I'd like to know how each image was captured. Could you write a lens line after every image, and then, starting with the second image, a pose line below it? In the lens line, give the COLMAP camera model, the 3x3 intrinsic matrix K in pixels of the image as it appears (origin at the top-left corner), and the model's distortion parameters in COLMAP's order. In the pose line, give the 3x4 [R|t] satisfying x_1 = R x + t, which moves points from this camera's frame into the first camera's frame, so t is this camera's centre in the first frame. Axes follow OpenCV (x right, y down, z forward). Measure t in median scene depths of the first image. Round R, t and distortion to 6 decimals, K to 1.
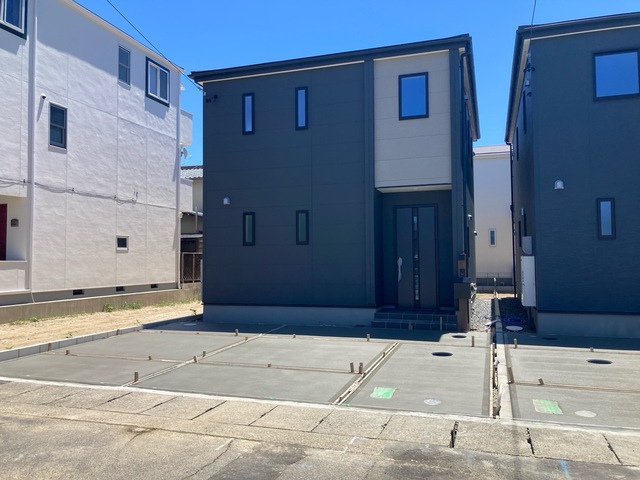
lens RADIAL K [[520.4, 0, 316.6], [0, 520.4, 235.2], [0, 0, 1]] dist [0.017565, -0.007852]
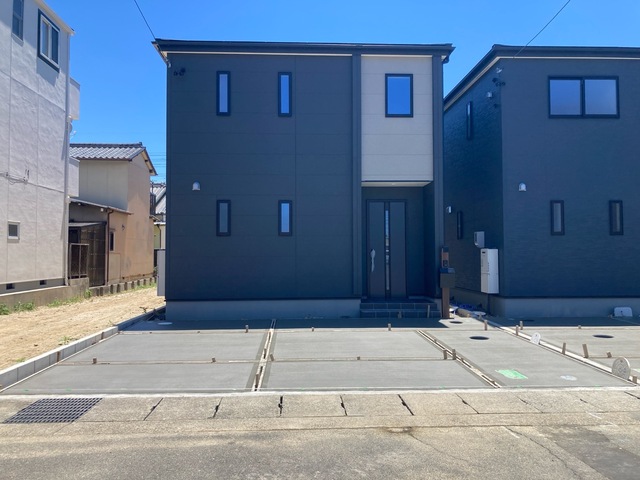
lens RADIAL K [[520.4, 0, 321.7], [0, 520.4, 234.6], [0, 0, 1]] dist [0.017565, -0.007852]
pose [[0.931619, 0.016627, 0.363055, -0.342597], [-0.020189, 0.999778, 0.006019, 0.009628], [-0.362875, -0.012937, 0.931748, 0.080515]]
